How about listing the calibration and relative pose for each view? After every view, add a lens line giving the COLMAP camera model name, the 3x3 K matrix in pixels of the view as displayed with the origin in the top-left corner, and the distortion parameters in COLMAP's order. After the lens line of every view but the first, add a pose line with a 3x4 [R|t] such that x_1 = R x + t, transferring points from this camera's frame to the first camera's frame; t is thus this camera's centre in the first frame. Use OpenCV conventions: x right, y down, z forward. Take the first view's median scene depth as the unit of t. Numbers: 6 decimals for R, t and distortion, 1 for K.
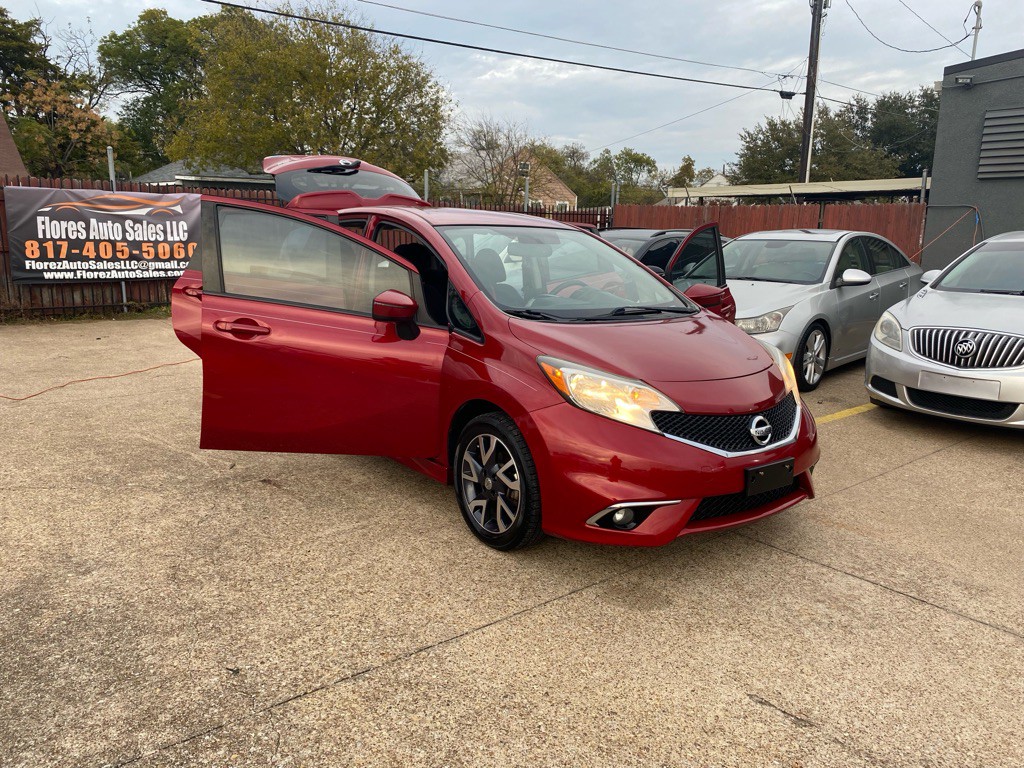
lens RADIAL K [[776.1, 0, 516.5], [0, 776.1, 383.2], [0, 0, 1]] dist [0.022459, -0.016904]
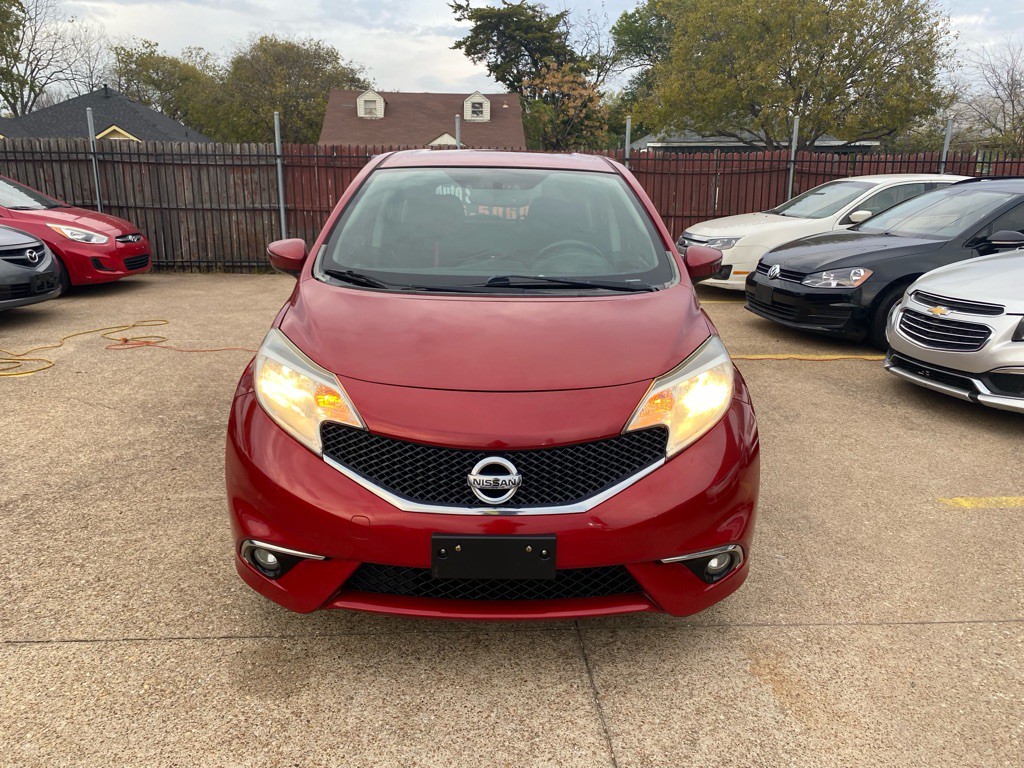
lens RADIAL K [[776.1, 0, 507.8], [0, 776.1, 382.3], [0, 0, 1]] dist [0.022459, -0.016904]
pose [[0.800284, 0.128537, -0.585683, 0.411541], [-0.105078, 0.991702, 0.074064, -0.039002], [0.590343, 0.002270, 0.807150, 0.310908]]
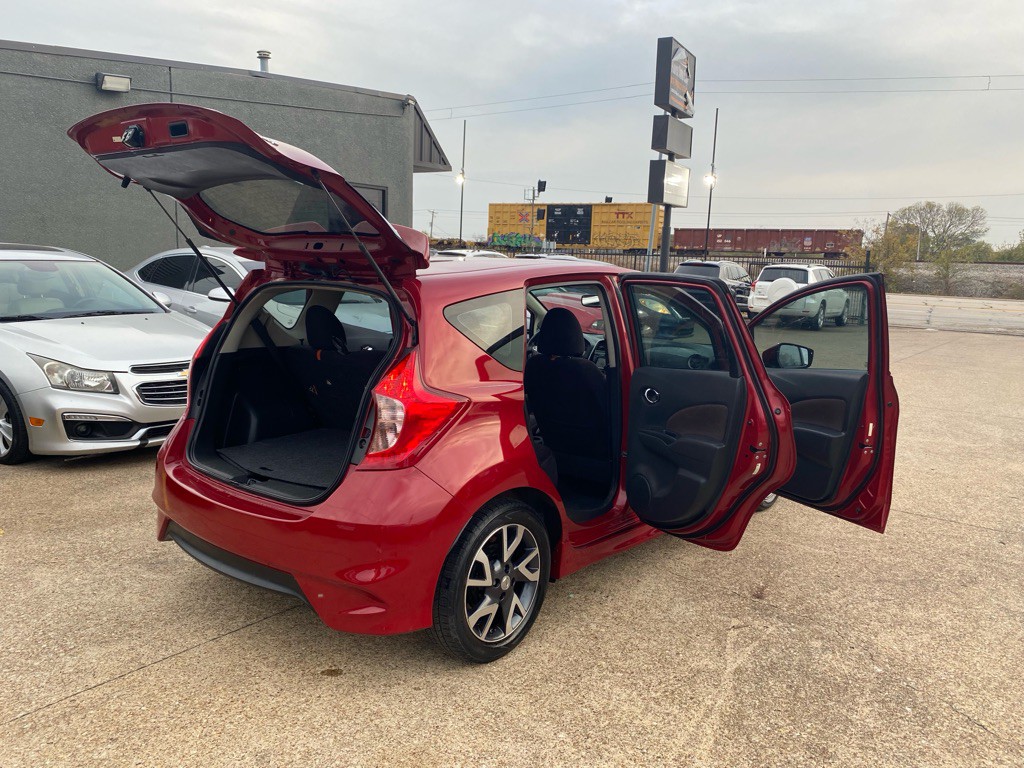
lens RADIAL K [[776.1, 0, 513.7], [0, 776.1, 385.9], [0, 0, 1]] dist [0.022459, -0.016904]
pose [[-0.221704, -0.190541, 0.956316, -0.819939], [0.148804, 0.962625, 0.226296, -0.260817], [-0.963693, 0.192475, -0.185065, 1.087820]]
